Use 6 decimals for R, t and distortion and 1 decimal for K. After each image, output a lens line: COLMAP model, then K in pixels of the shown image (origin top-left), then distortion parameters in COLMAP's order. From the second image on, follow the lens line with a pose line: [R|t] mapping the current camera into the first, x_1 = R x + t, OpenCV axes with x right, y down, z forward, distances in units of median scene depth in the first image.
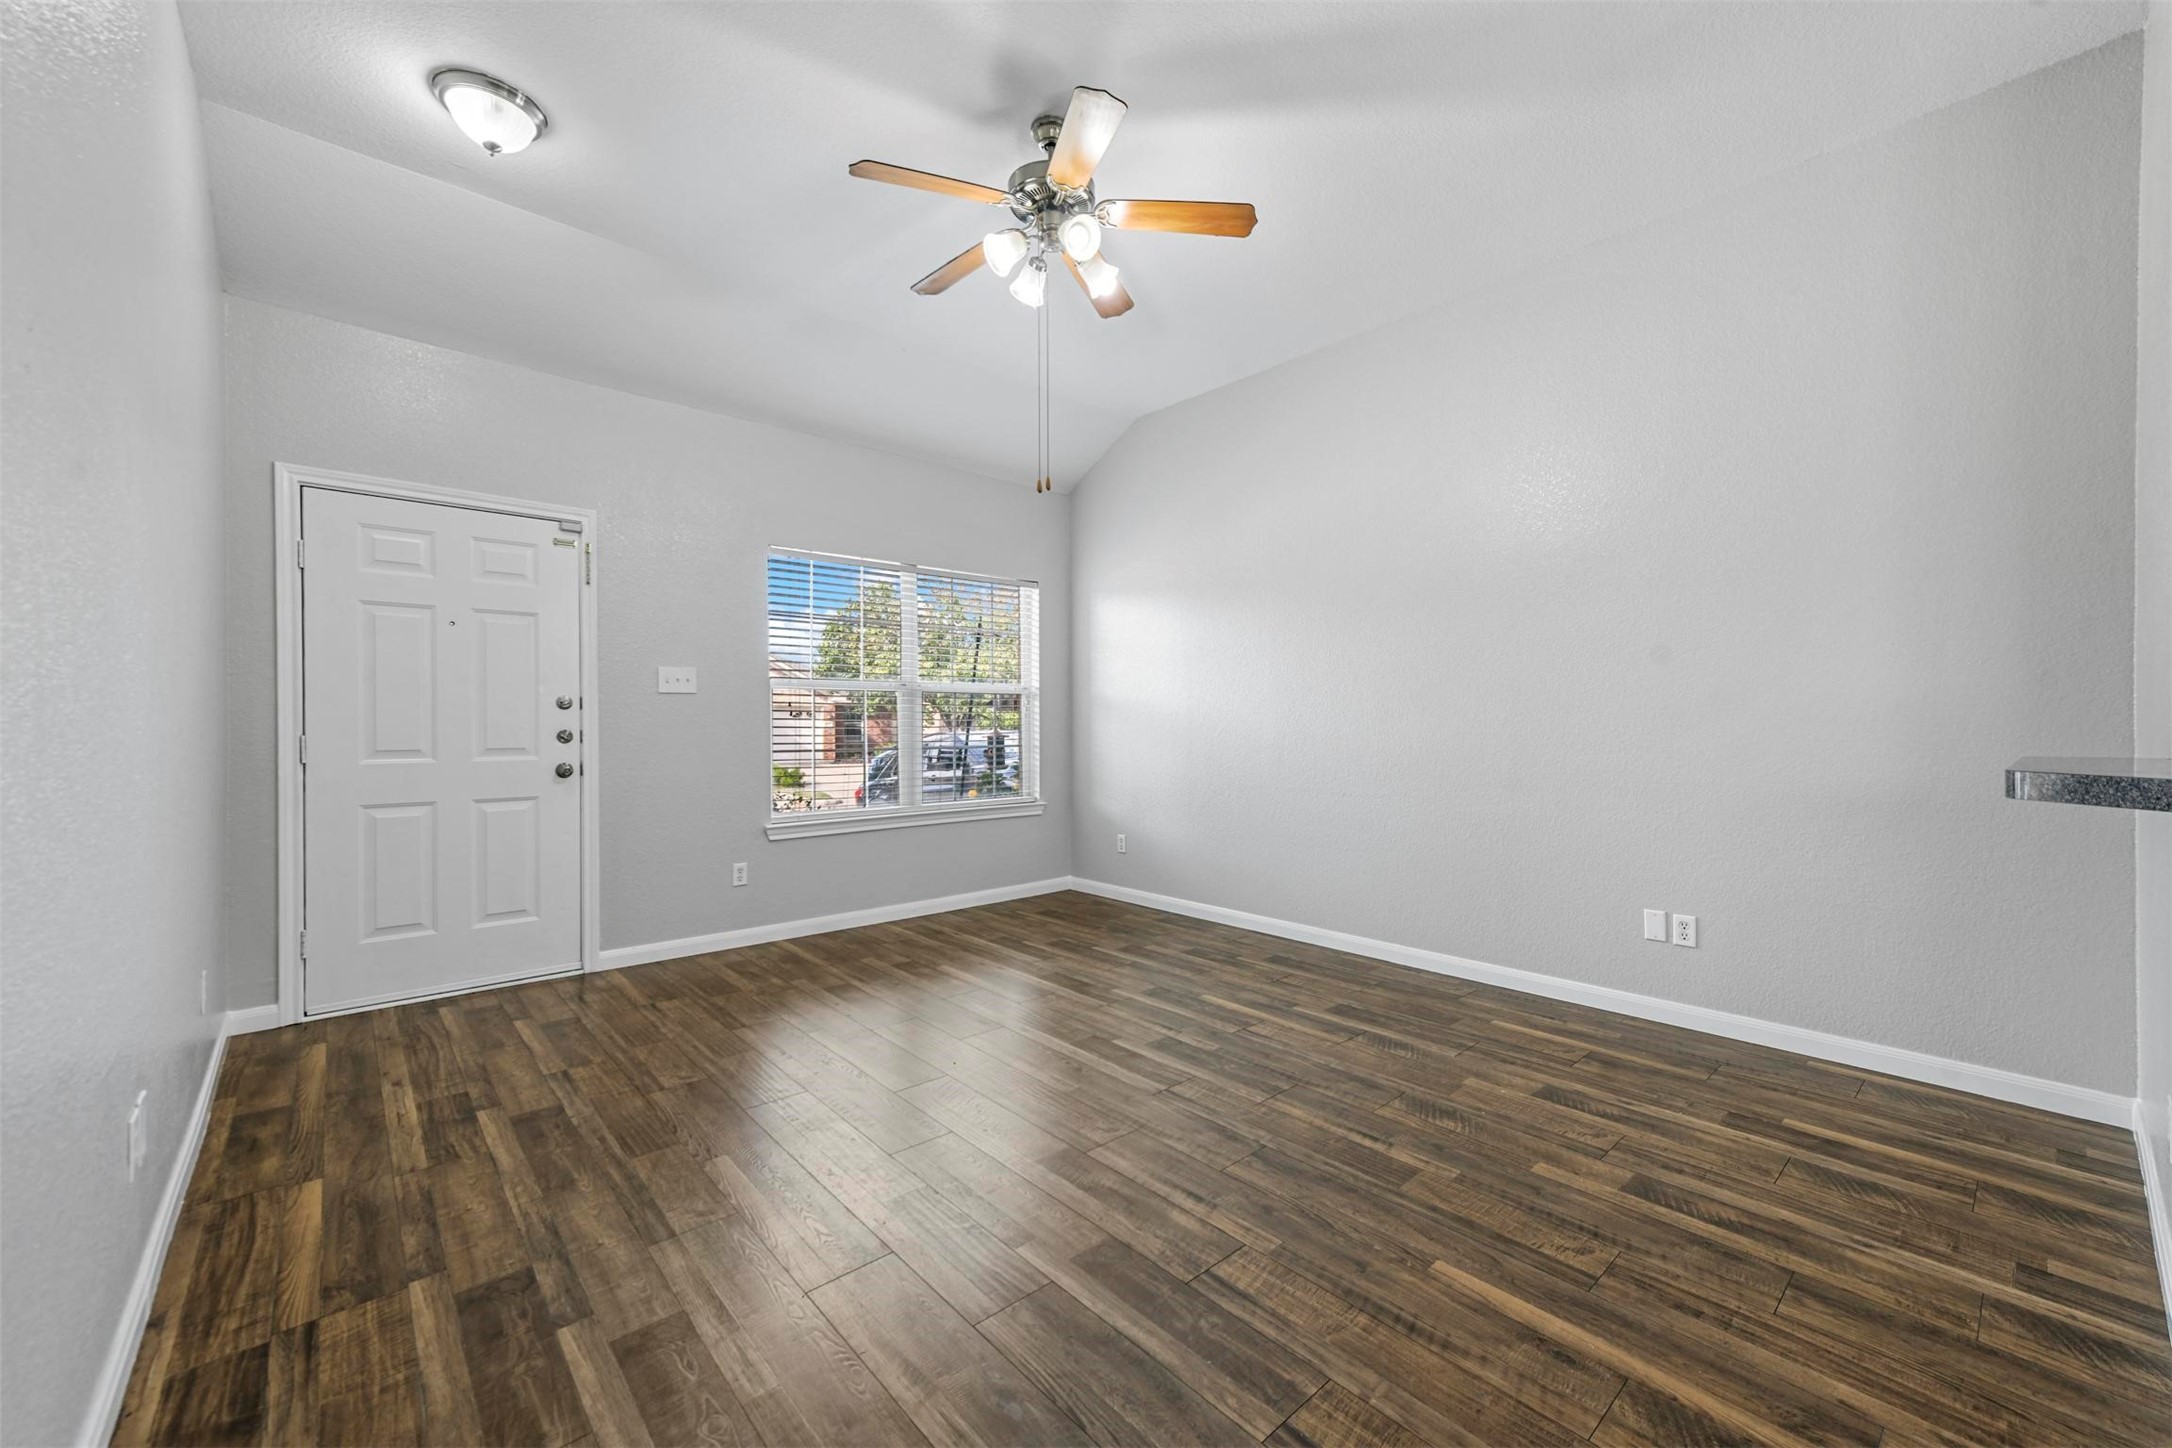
lens RADIAL K [[848.4, 0, 1109.2], [0, 848.4, 721.8], [0, 0, 1]] dist [0.017779, -0.001297]
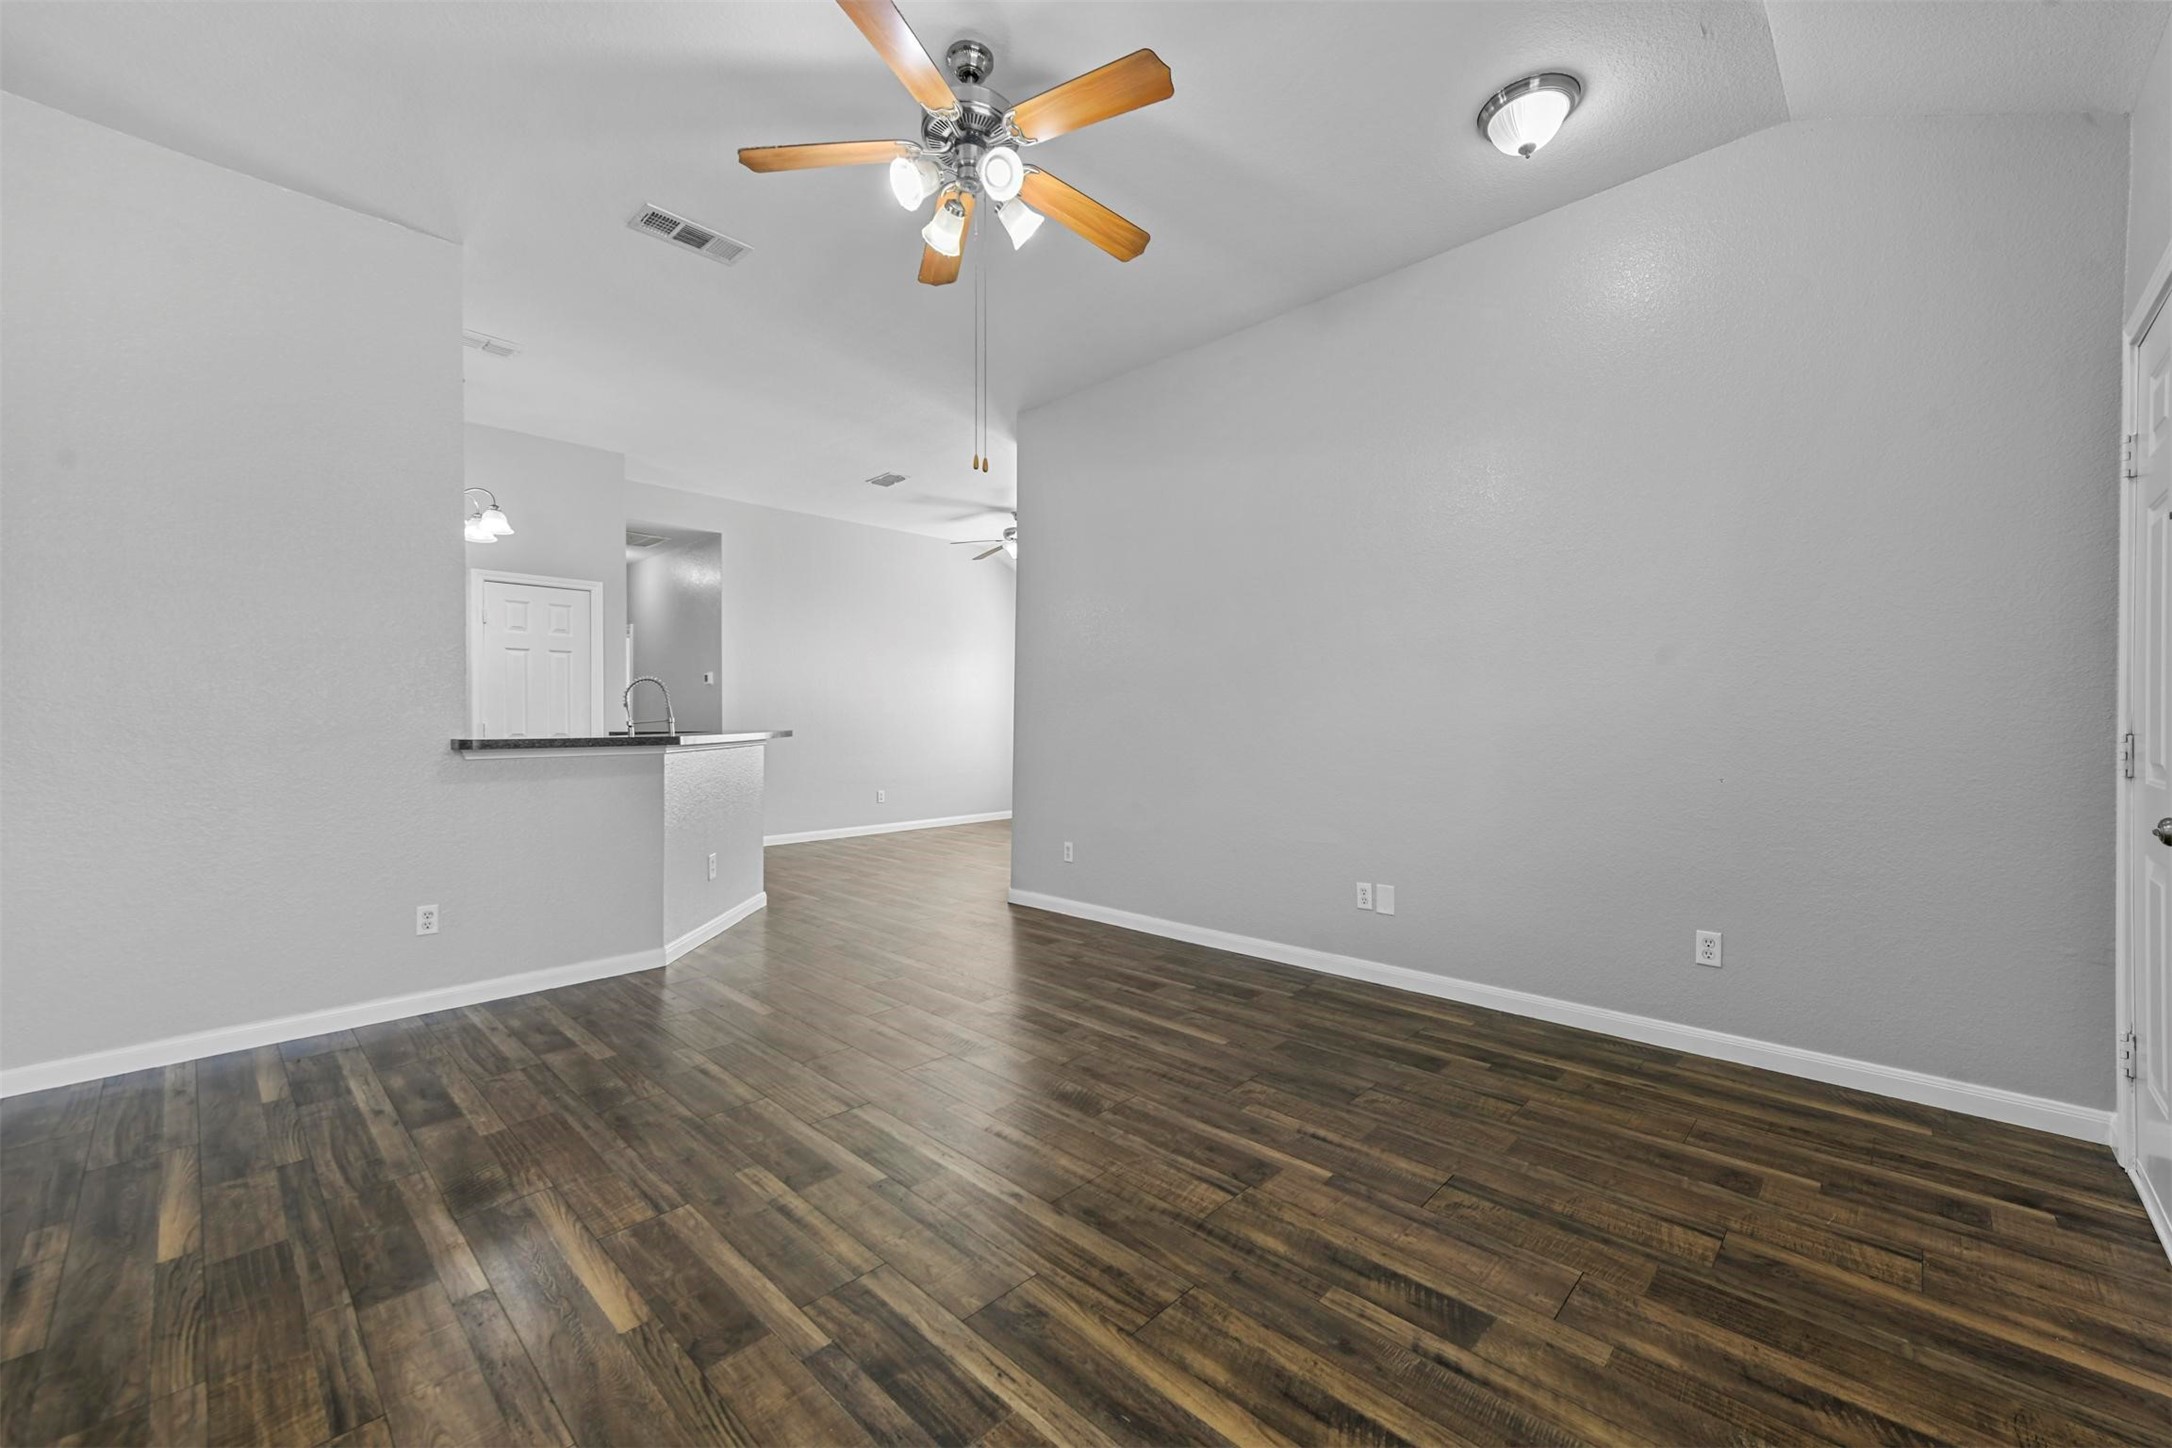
lens RADIAL K [[848.4, 0, 1082.0], [0, 848.4, 742.5], [0, 0, 1]] dist [0.017779, -0.001297]
pose [[-0.998635, 0.006964, -0.051775, -0.125299], [0.005734, 0.999699, 0.023869, 0.004623], [0.051925, 0.023539, -0.998374, 1.725701]]
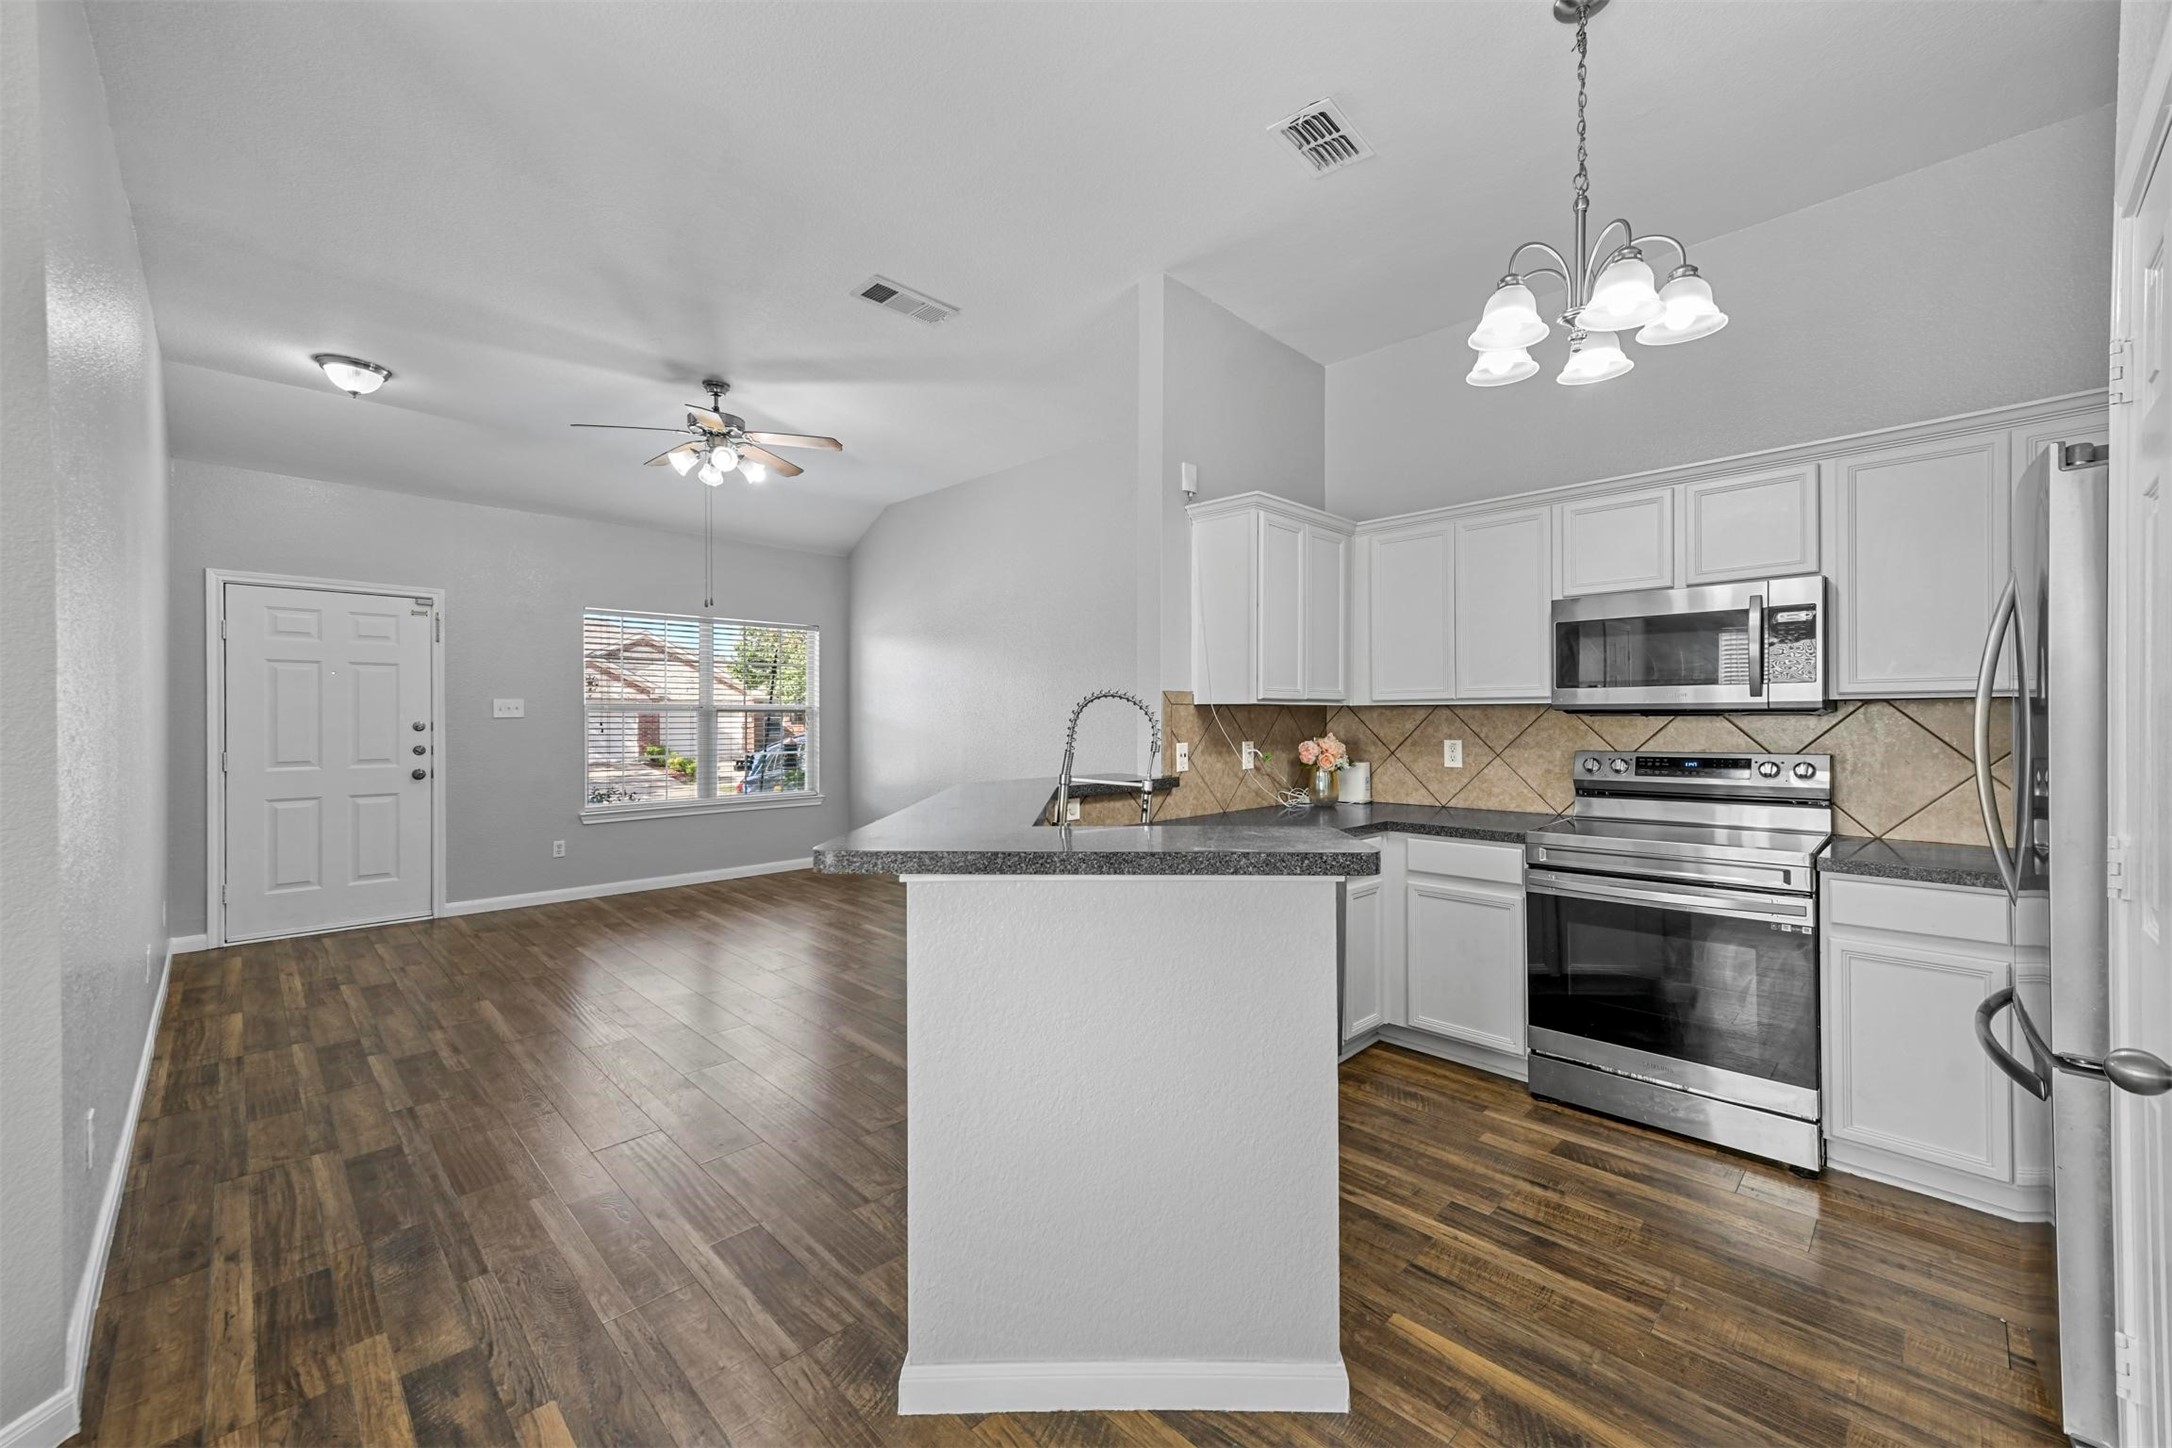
lens RADIAL K [[848.4, 0, 1099.9], [0, 848.4, 715.1], [0, 0, 1]] dist [0.017779, -0.001297]
pose [[0.998691, 0.002432, 0.051099, 0.527533], [-0.002404, 0.999997, -0.000614, -0.055111], [-0.051100, 0.000490, 0.998693, -0.601936]]
